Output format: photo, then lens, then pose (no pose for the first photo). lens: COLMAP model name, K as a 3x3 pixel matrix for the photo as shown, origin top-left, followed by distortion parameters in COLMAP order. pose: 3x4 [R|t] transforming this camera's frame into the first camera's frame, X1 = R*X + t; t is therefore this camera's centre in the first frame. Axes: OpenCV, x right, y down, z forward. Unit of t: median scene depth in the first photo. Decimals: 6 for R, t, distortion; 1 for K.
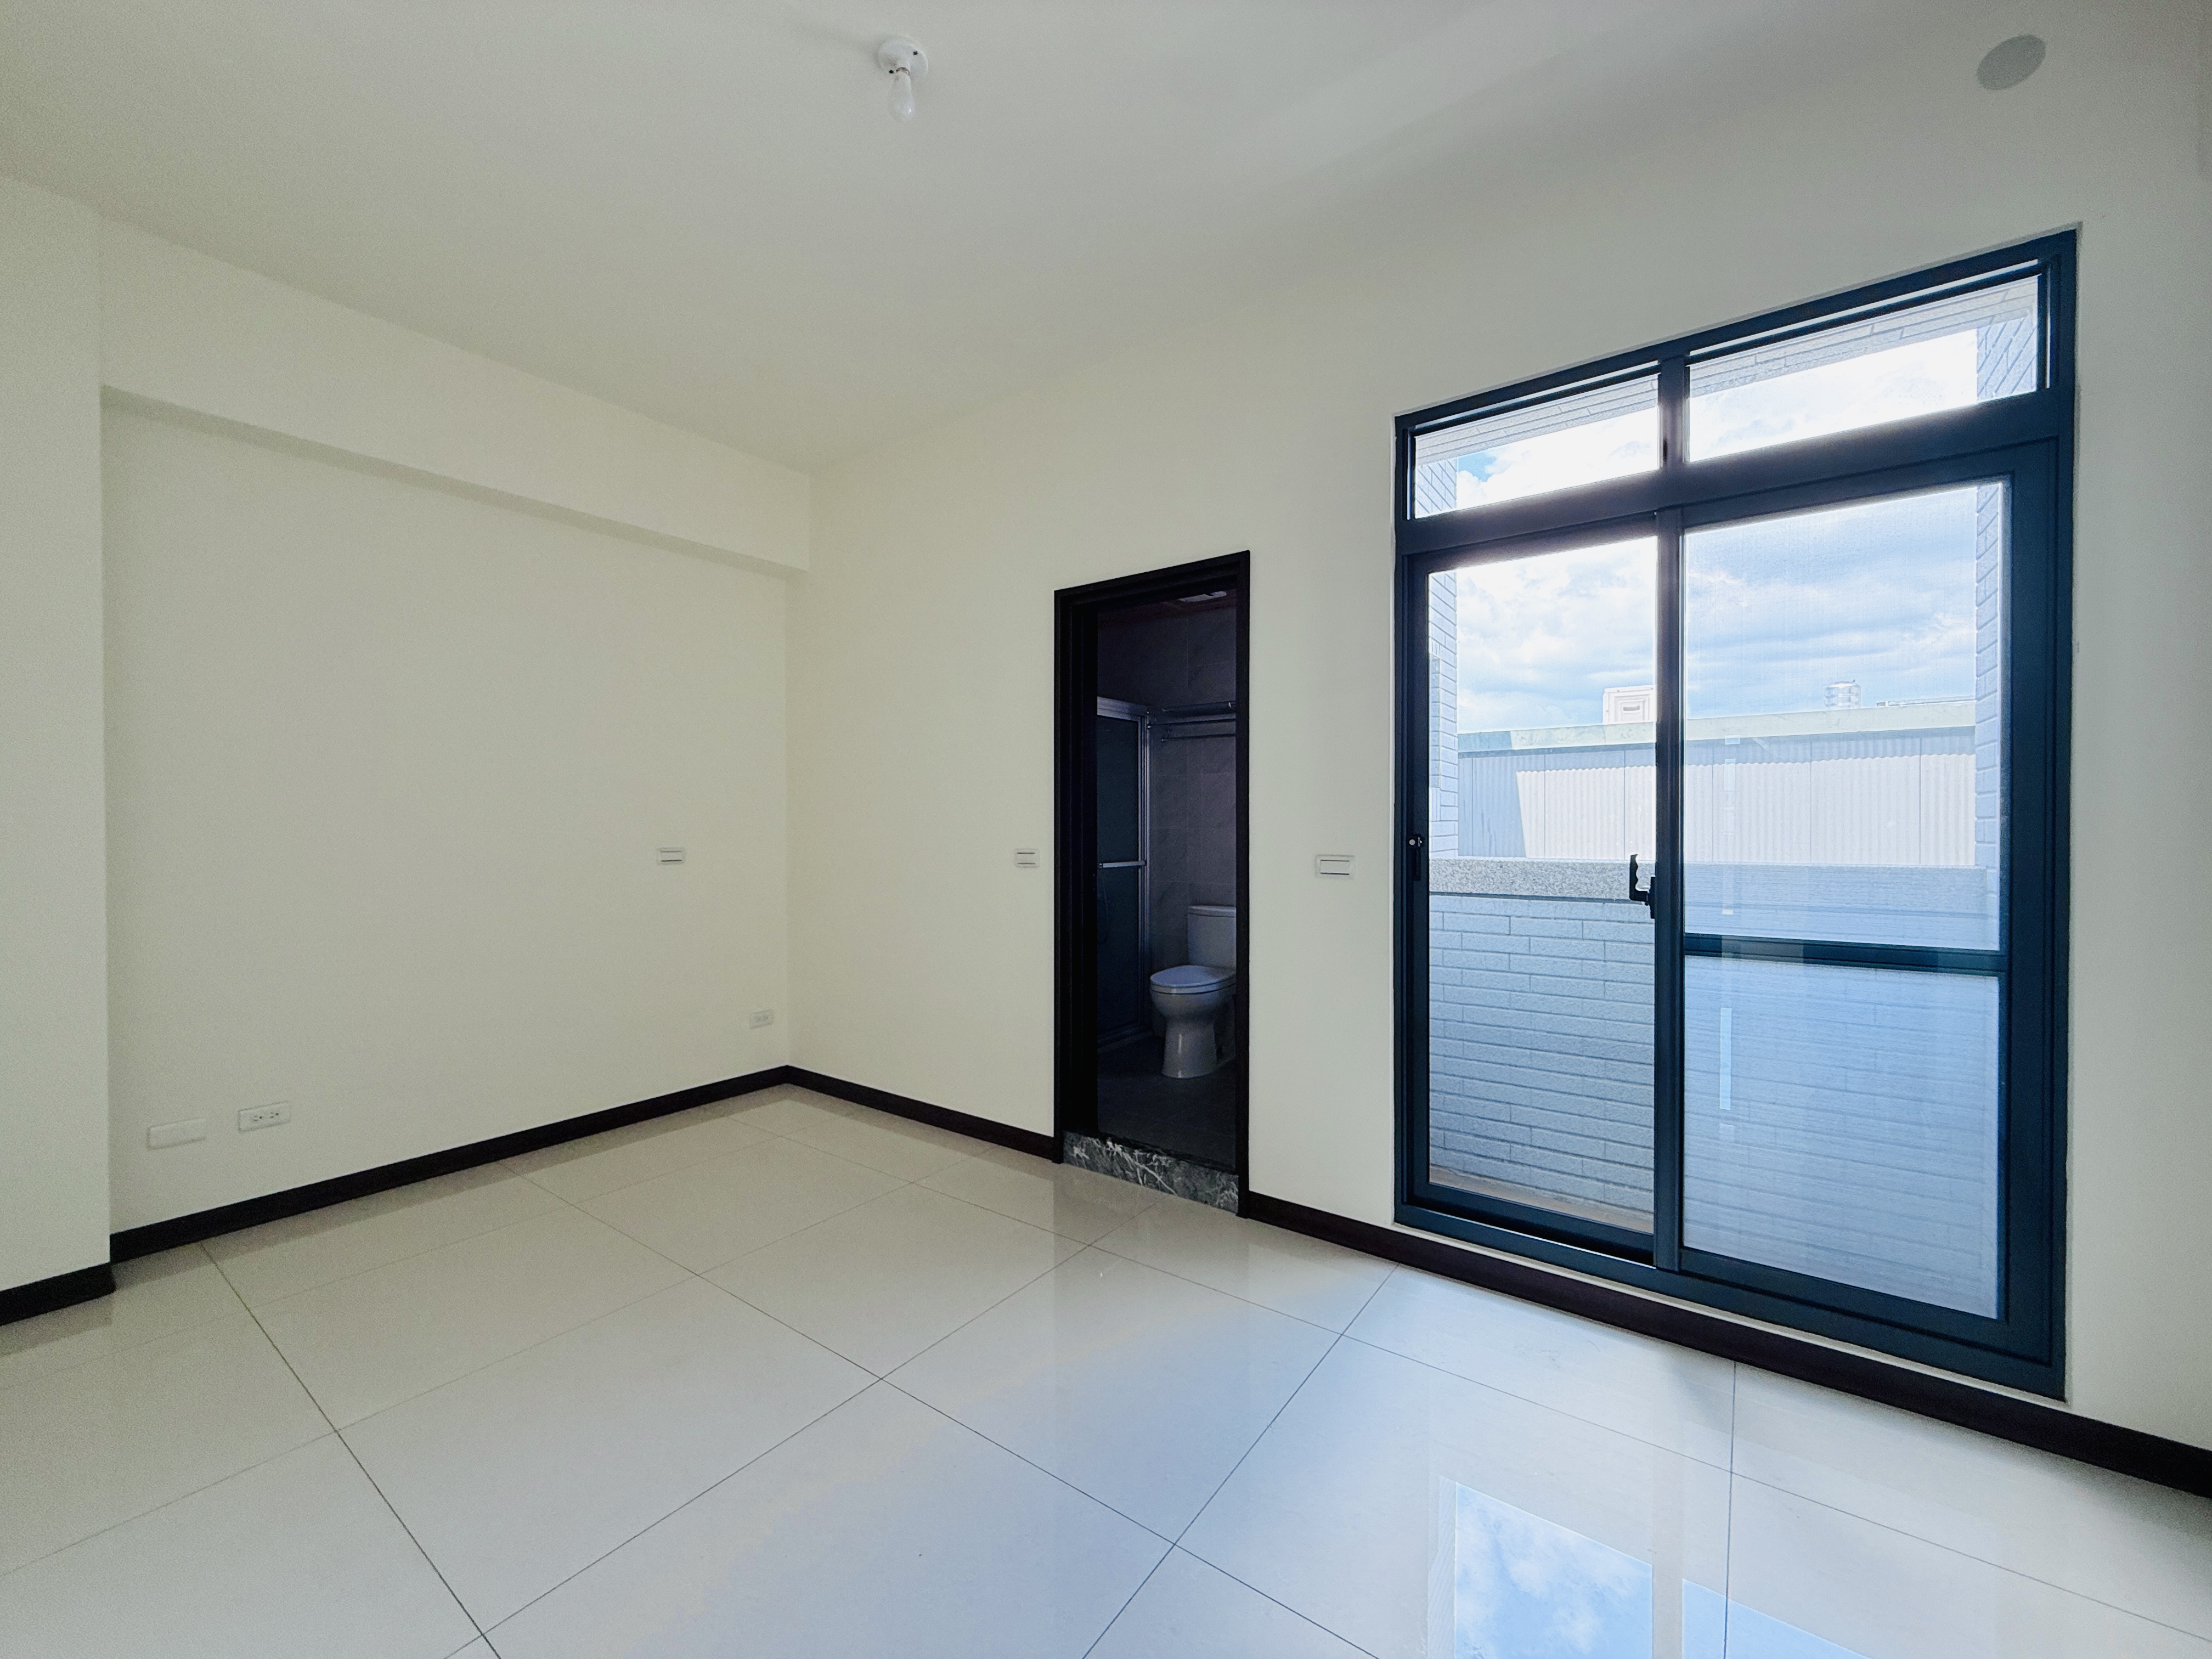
lens RADIAL K [[867.5, 0, 1120.9], [0, 867.5, 864.0], [0, 0, 1]] dist [-0.003248, -0.000674]
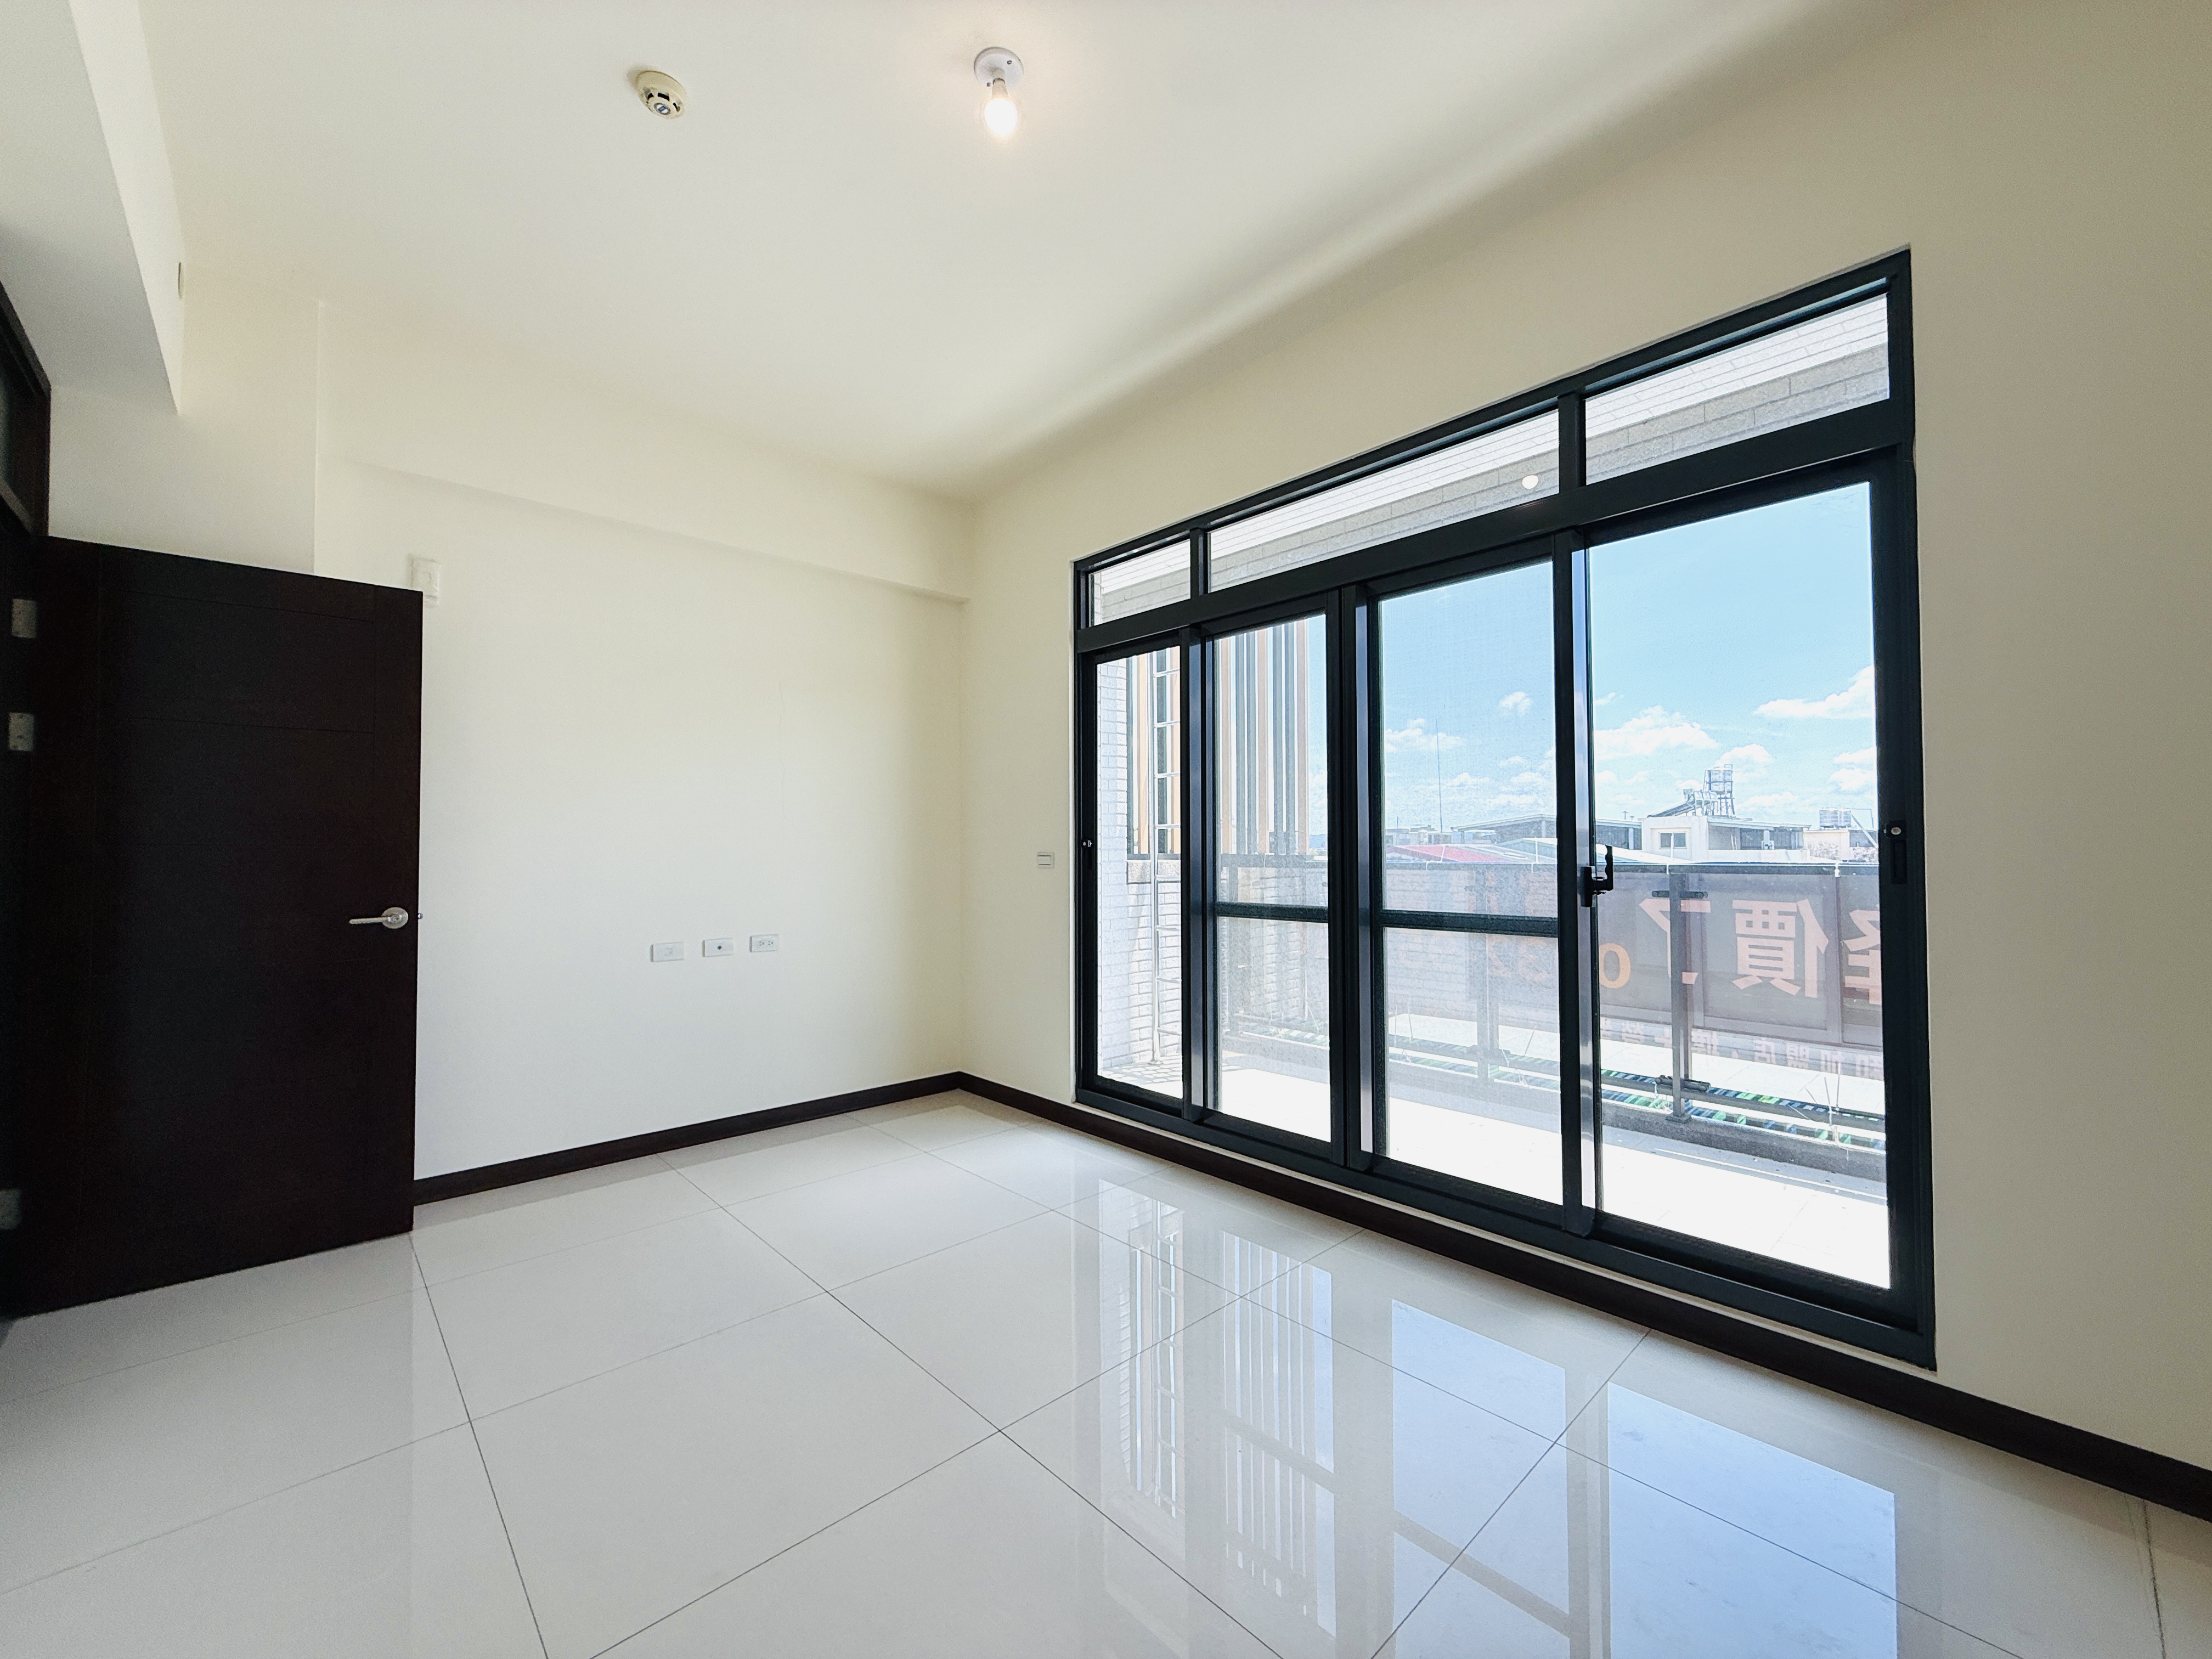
lens RADIAL K [[886.5, 0, 1102.4], [0, 886.5, 830.9], [0, 0, 1]] dist [-0.000436, 0.000190]
pose [[0.979879, -0.025696, -0.197933, 0.473033], [0.017239, 0.998868, -0.044331, 0.013896], [0.198848, 0.040027, 0.979213, -0.343590]]
